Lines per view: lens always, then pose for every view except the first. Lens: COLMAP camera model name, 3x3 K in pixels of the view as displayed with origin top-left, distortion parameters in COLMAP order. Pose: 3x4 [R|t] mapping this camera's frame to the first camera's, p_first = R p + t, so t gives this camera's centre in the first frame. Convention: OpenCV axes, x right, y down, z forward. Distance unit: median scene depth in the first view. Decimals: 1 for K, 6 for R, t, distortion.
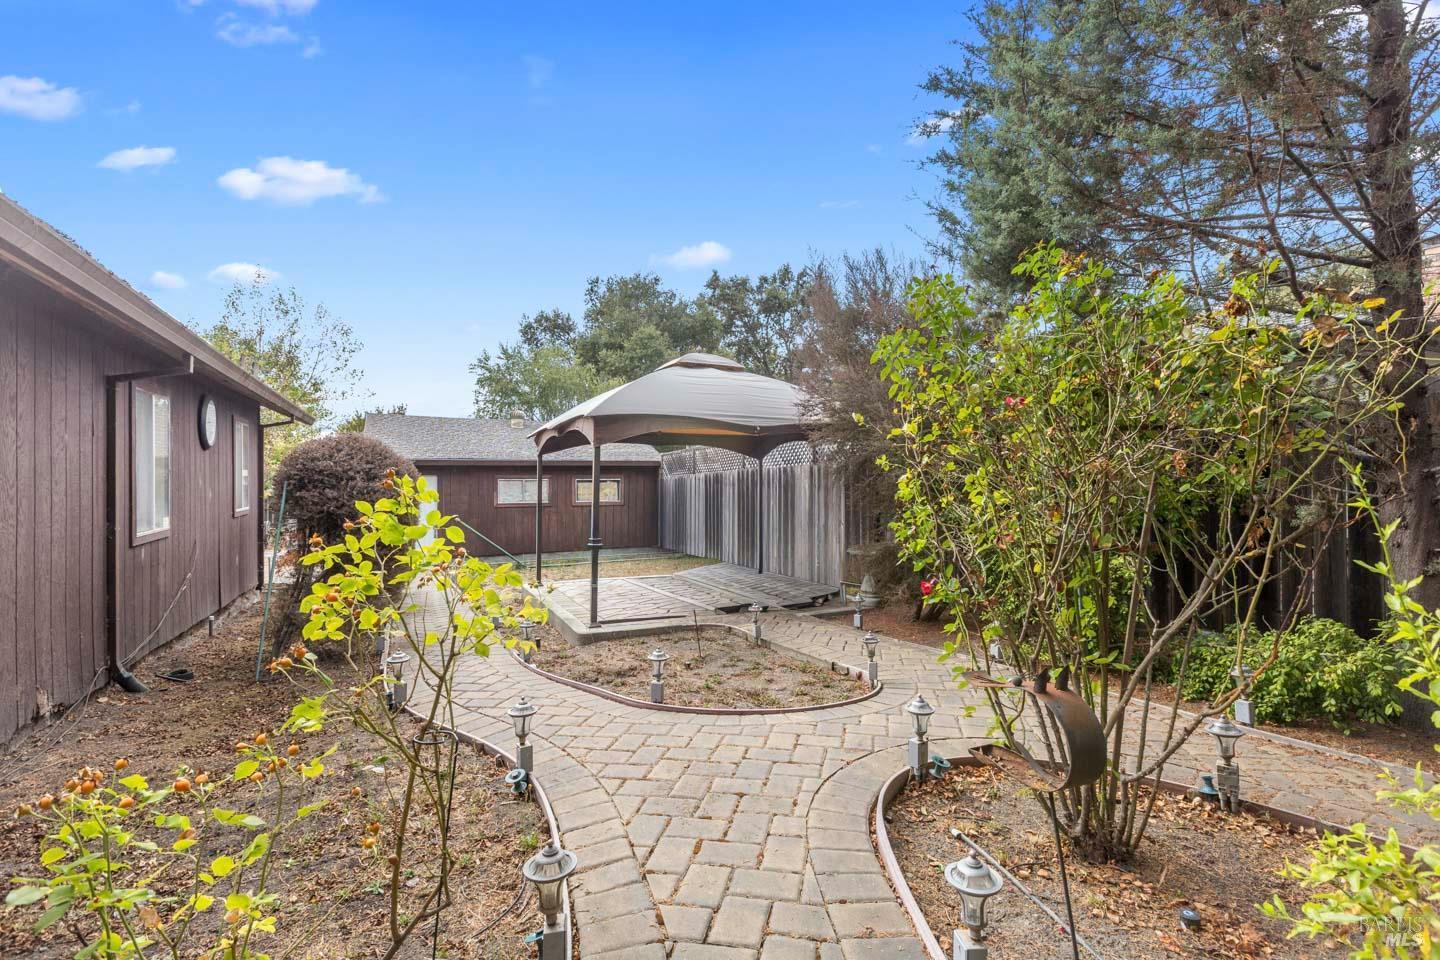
lens RADIAL K [[652.1, 0, 726.3], [0, 652.1, 481.9], [0, 0, 1]] dist [0.018887, -0.006197]
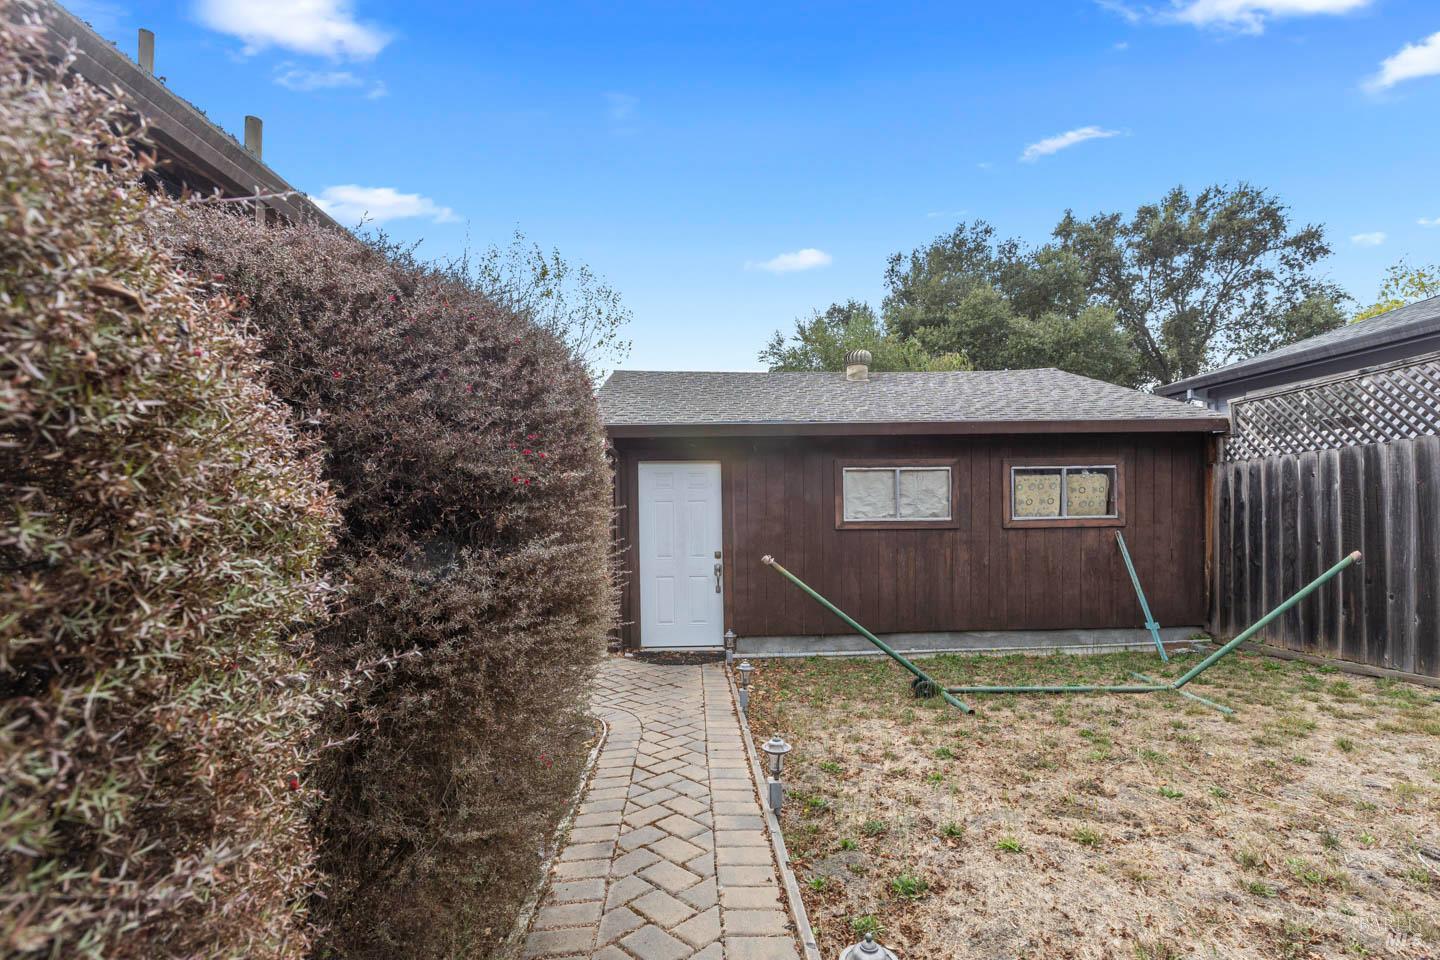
lens RADIAL K [[652.1, 0, 726.3], [0, 652.1, 481.9], [0, 0, 1]] dist [0.018887, -0.006197]
pose [[0.915822, -0.024837, -0.400815, -0.080657], [0.008551, 0.999065, -0.042370, 0.008076], [0.401492, 0.035376, 0.915179, 0.183715]]
